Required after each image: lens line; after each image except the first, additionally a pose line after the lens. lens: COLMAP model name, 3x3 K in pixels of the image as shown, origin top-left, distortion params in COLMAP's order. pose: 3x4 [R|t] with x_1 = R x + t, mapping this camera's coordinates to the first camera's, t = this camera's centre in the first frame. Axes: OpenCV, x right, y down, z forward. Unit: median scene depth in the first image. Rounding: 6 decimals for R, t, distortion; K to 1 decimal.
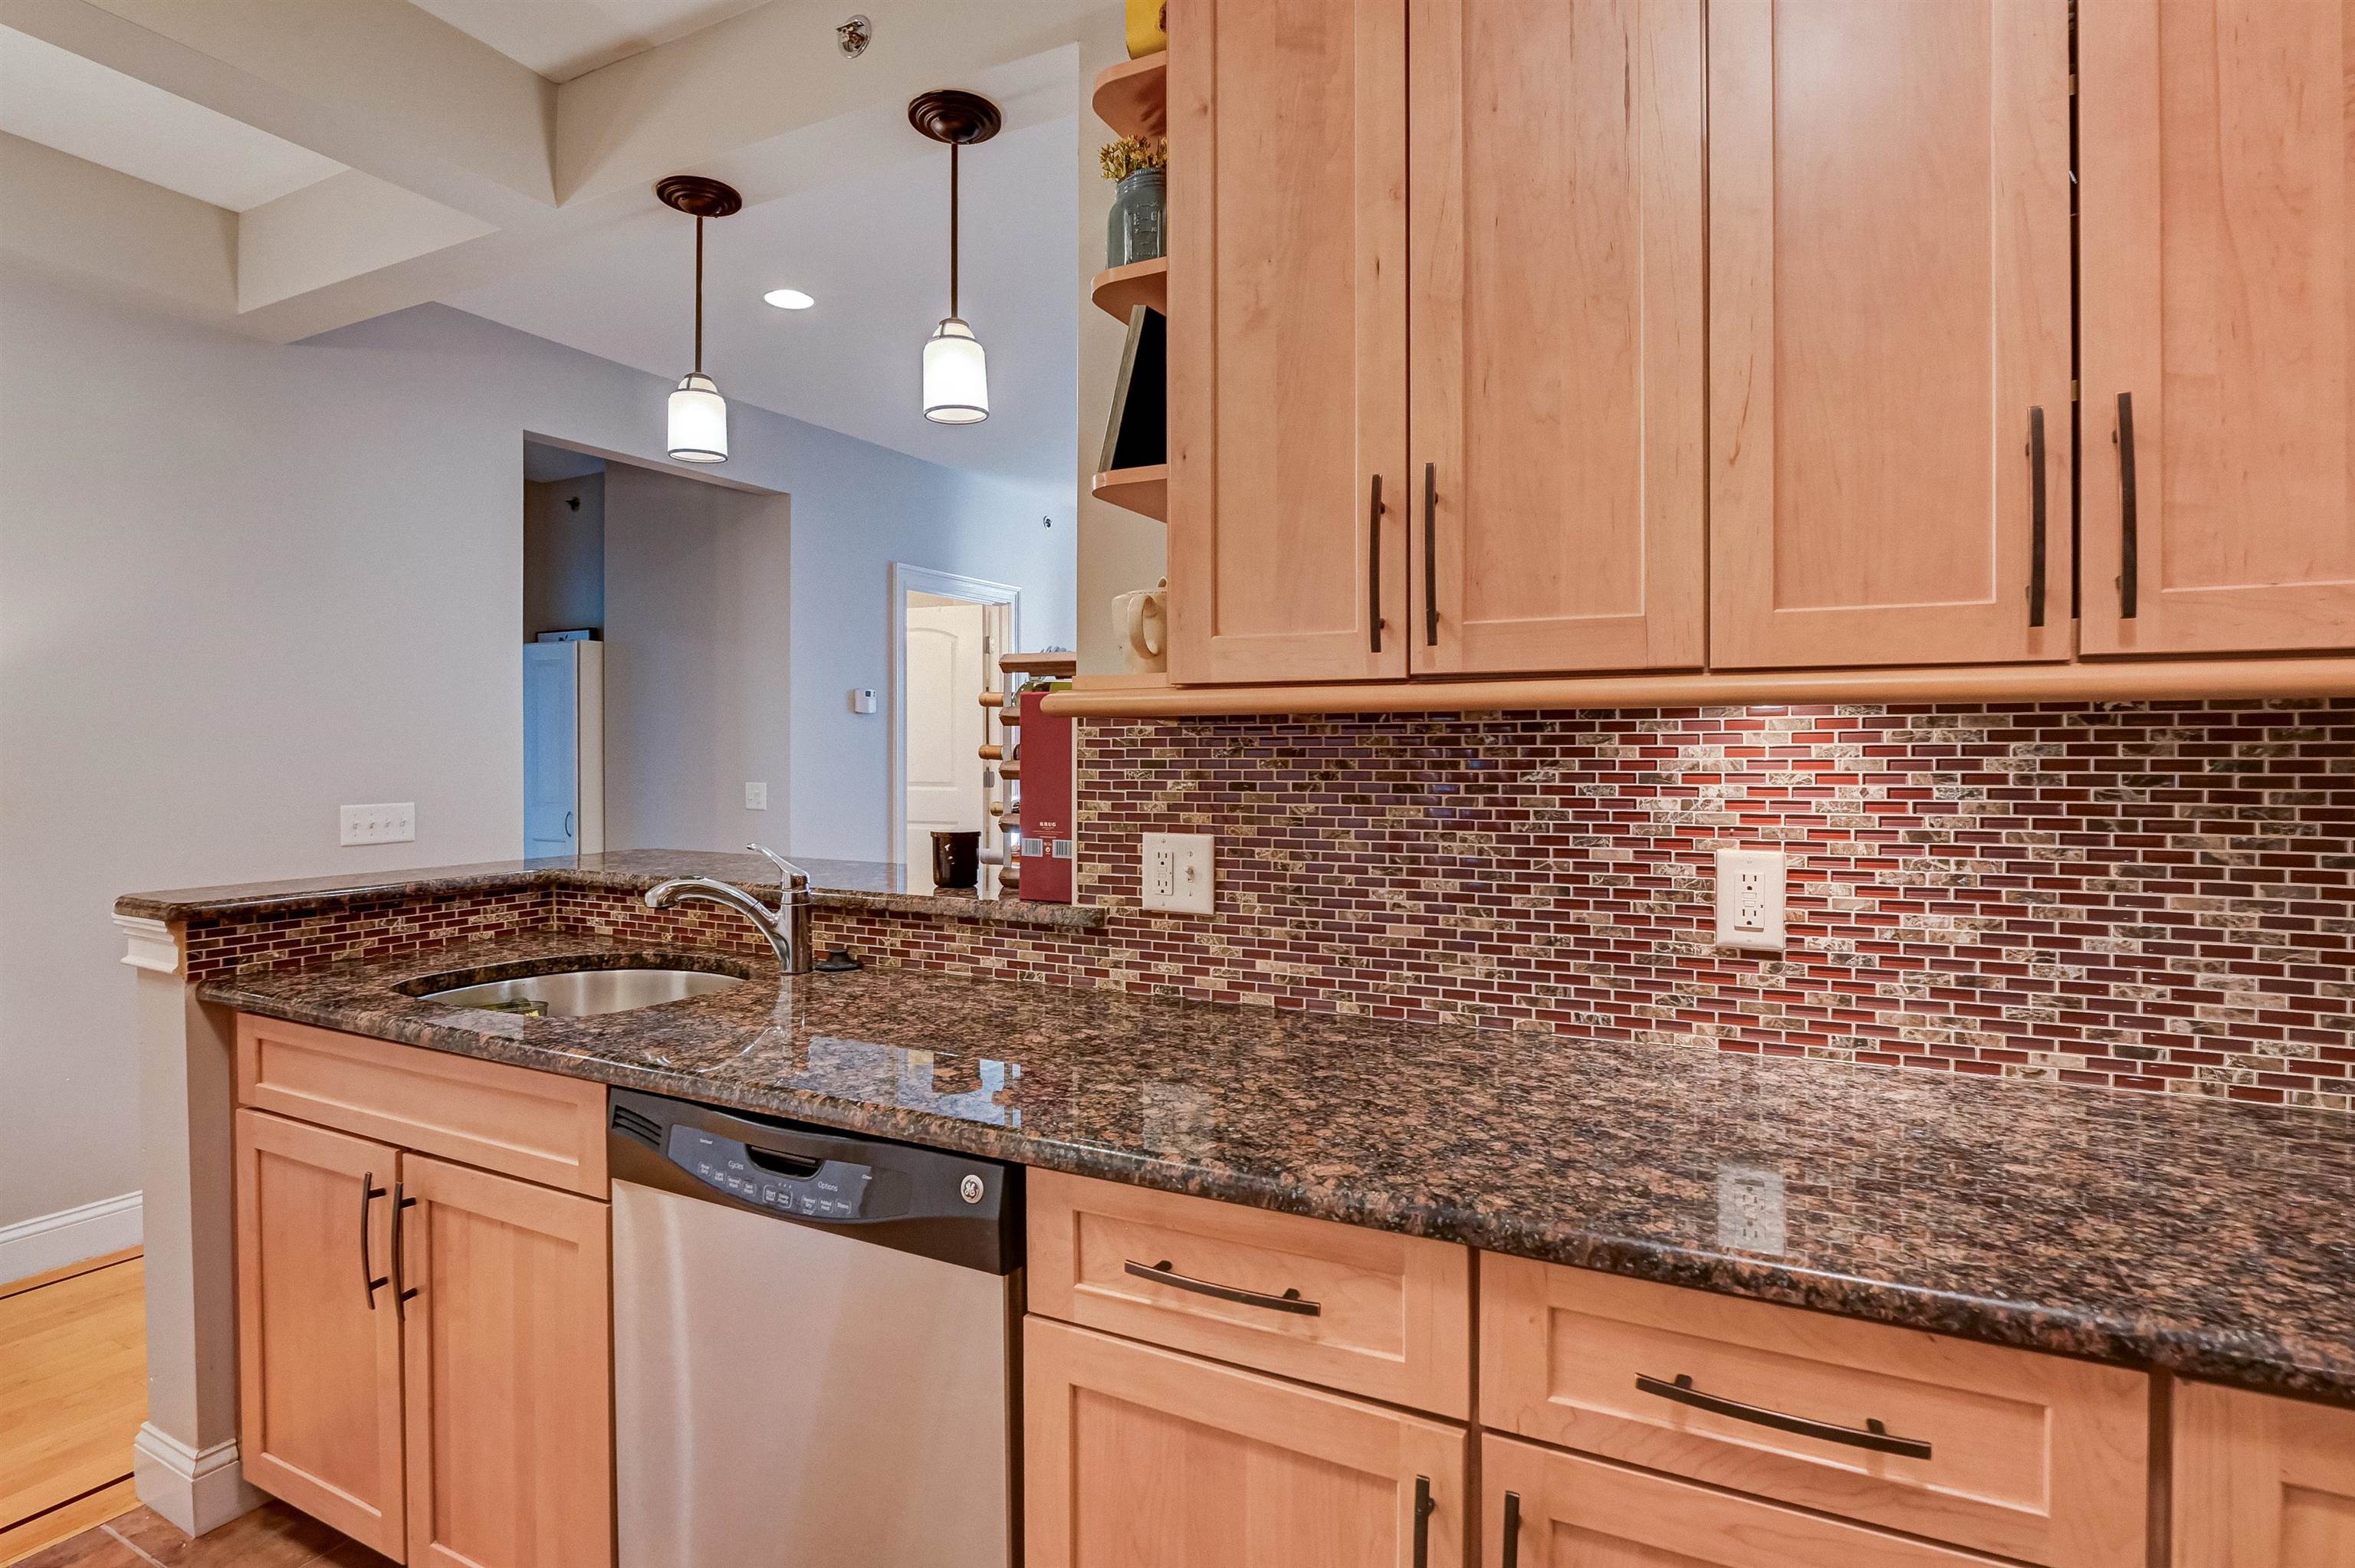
lens RADIAL K [[1197.2, 0, 1150.8], [0, 1197.2, 742.8], [0, 0, 1]] dist [0.006547, 0.000247]
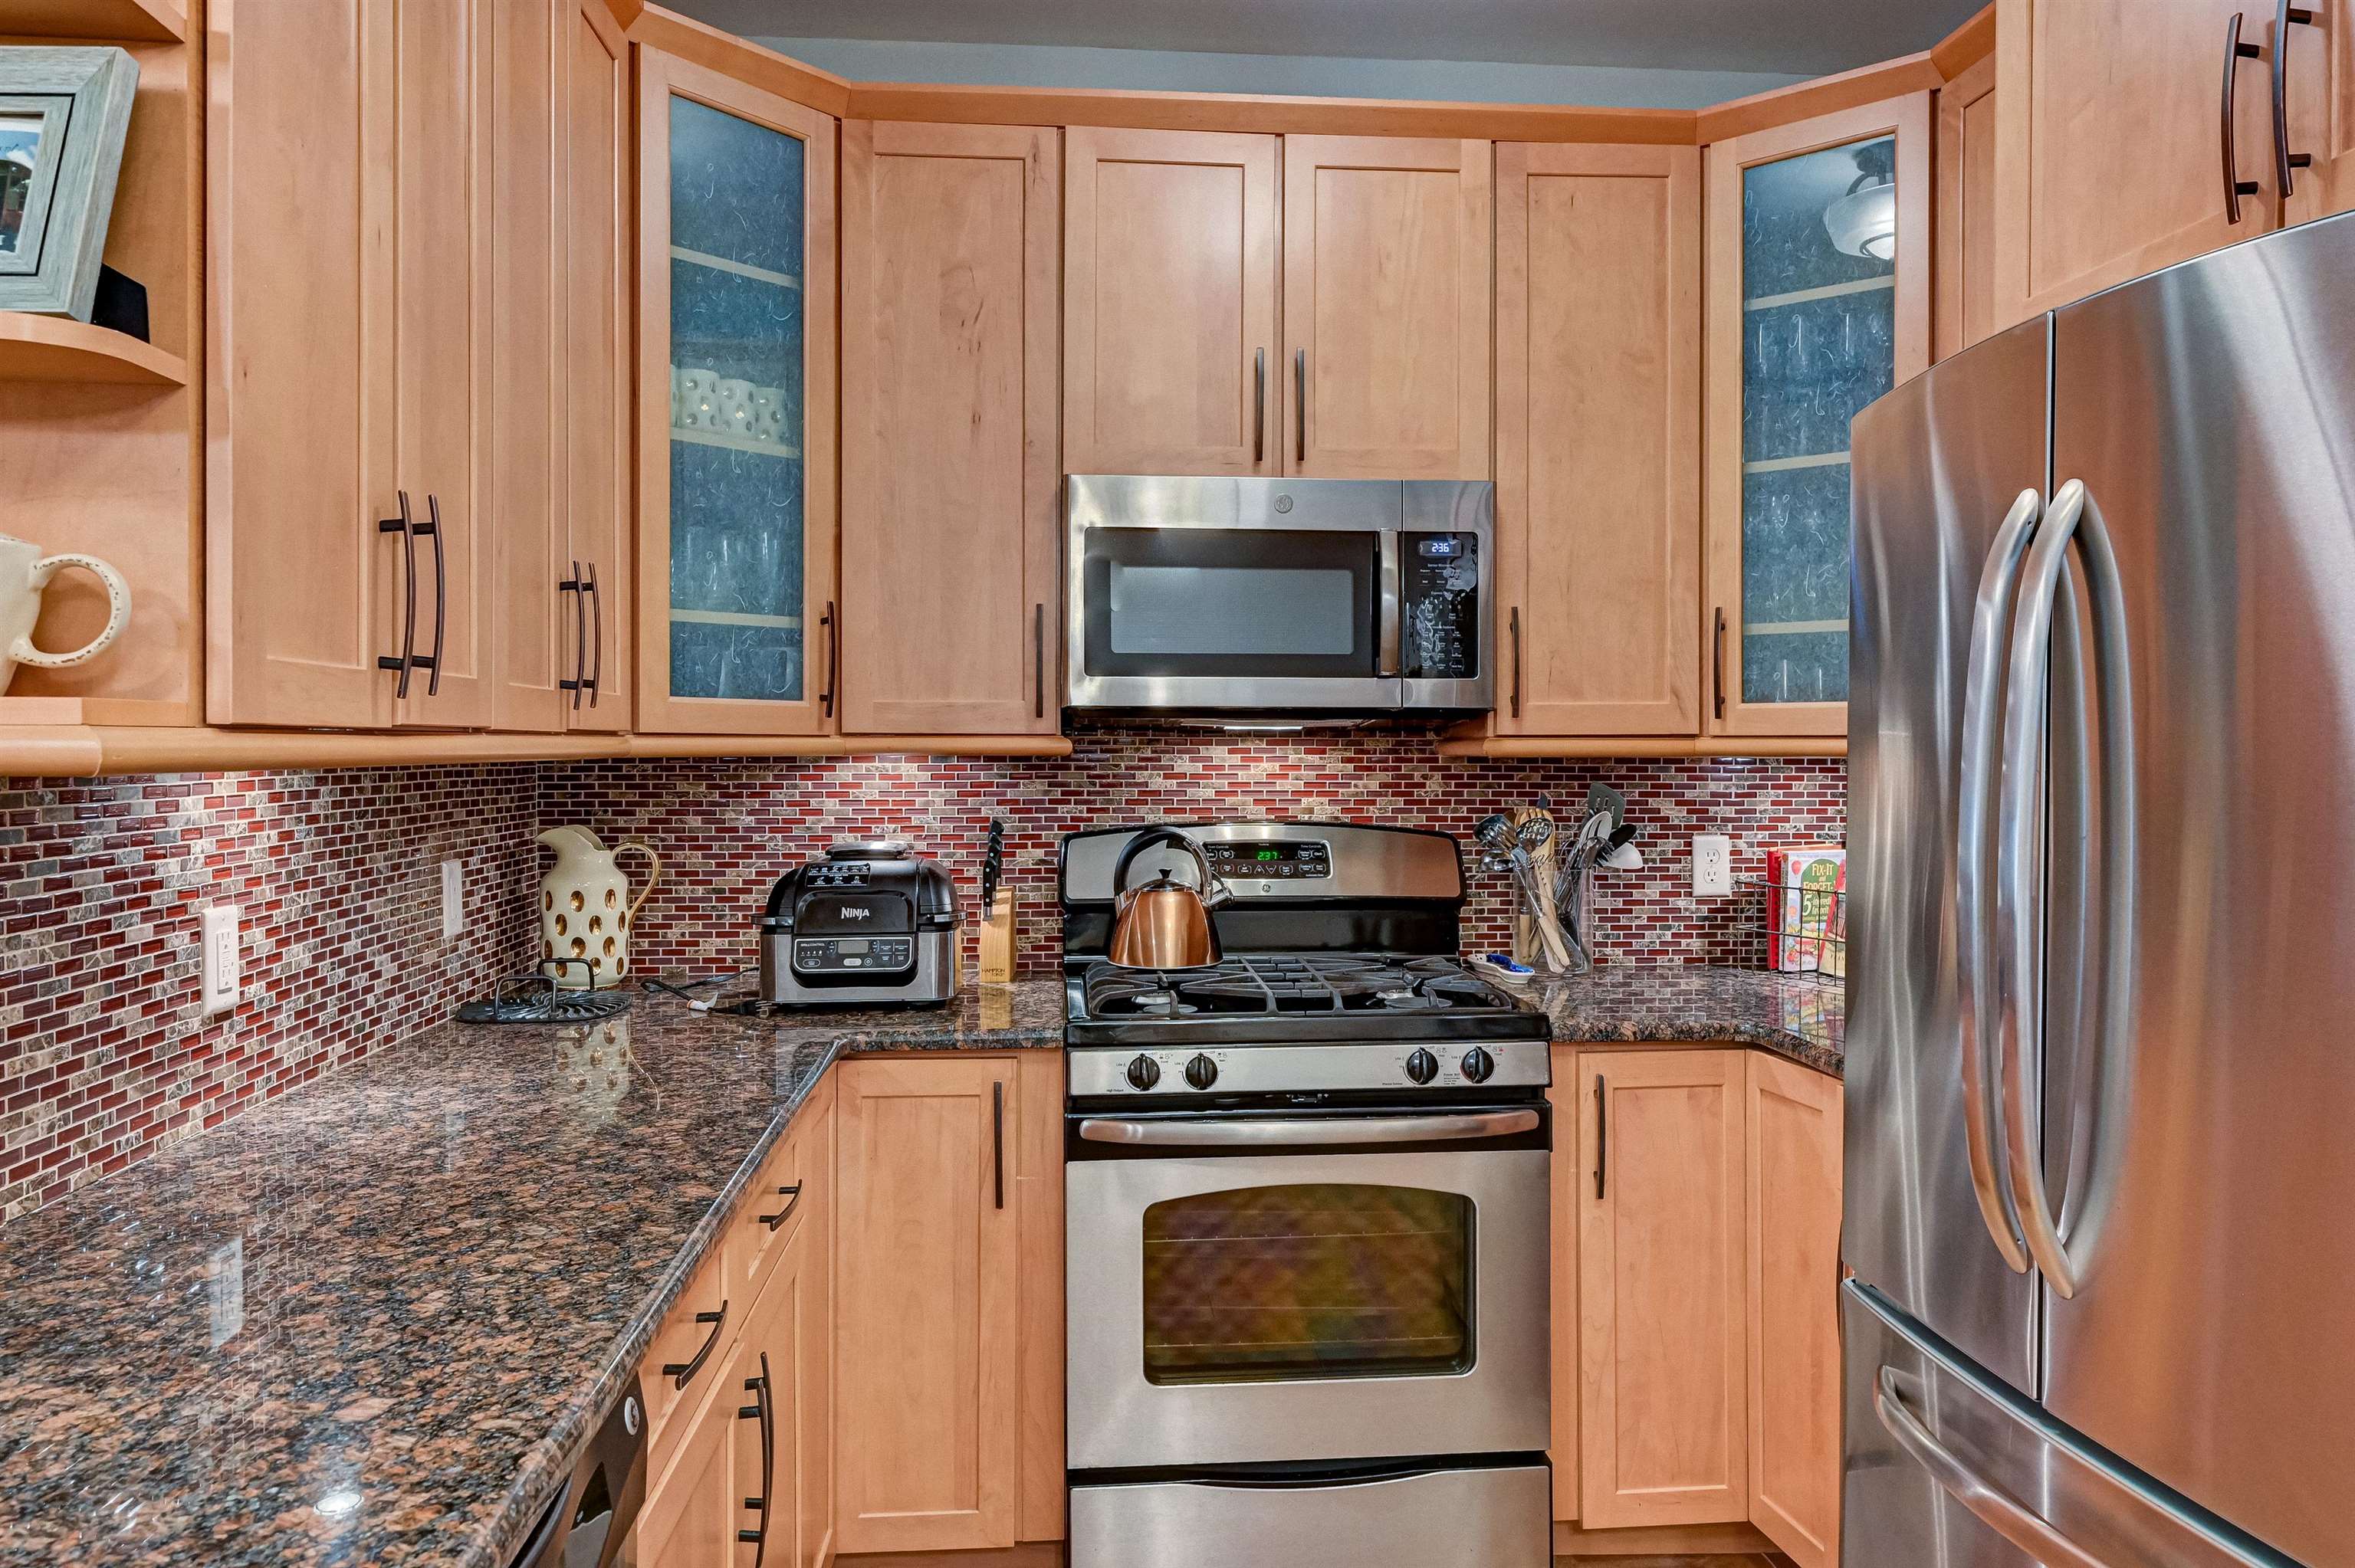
lens RADIAL K [[1617.1, 0, 1181.0], [0, 1617.1, 768.8], [0, 0, 1]] dist [0.002870, -0.001297]
pose [[-0.533685, -0.005264, 0.845667, -1.009320], [0.006586, 0.999924, 0.010380, -0.028265], [-0.845658, 0.011109, -0.533610, 1.076291]]
